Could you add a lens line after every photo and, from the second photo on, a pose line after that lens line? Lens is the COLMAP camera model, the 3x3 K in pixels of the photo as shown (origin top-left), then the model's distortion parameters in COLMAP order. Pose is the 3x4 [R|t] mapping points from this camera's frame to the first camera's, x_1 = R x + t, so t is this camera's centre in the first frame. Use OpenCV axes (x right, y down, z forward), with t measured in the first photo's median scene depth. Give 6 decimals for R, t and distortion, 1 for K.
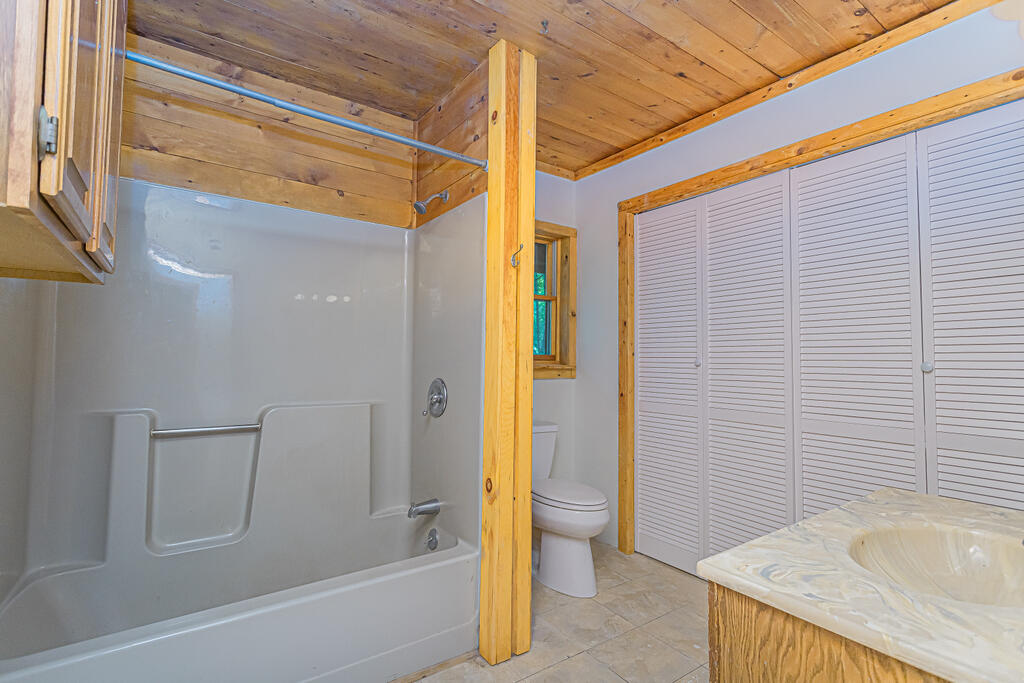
lens RADIAL K [[495.2, 0, 512.2], [0, 495.2, 336.5], [0, 0, 1]] dist [-0.001498, -0.000304]
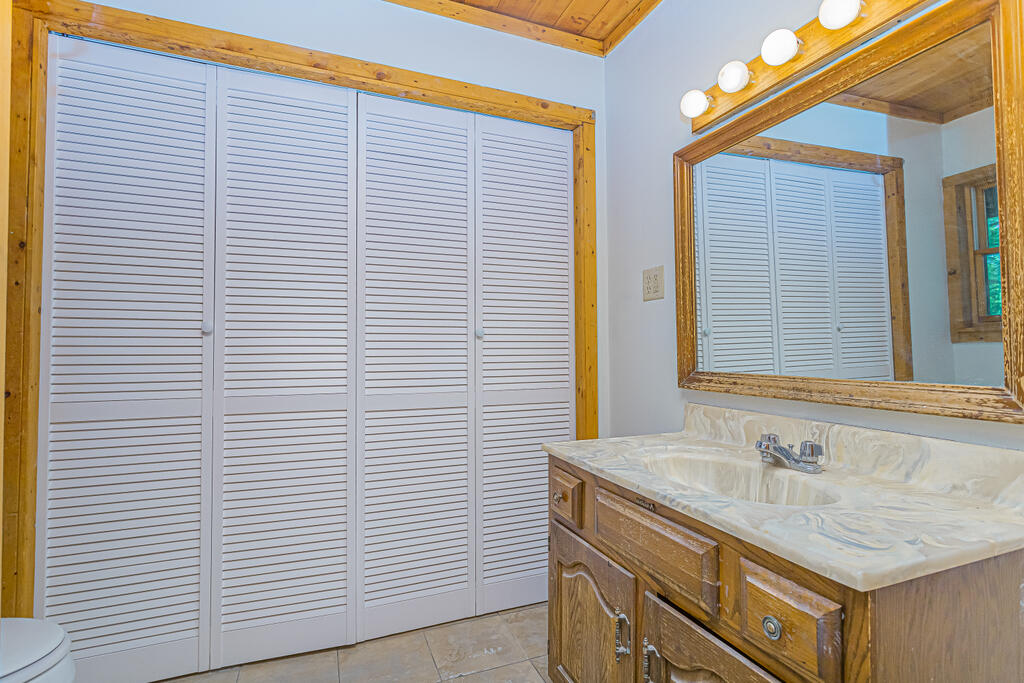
lens RADIAL K [[495.2, 0, 512.2], [0, 495.2, 336.5], [0, 0, 1]] dist [-0.001498, -0.000304]
pose [[0.226738, 0.022549, 0.973695, -0.197311], [-0.035121, 0.999271, -0.014963, 0.080818], [-0.973322, -0.030805, 0.227365, 0.660031]]
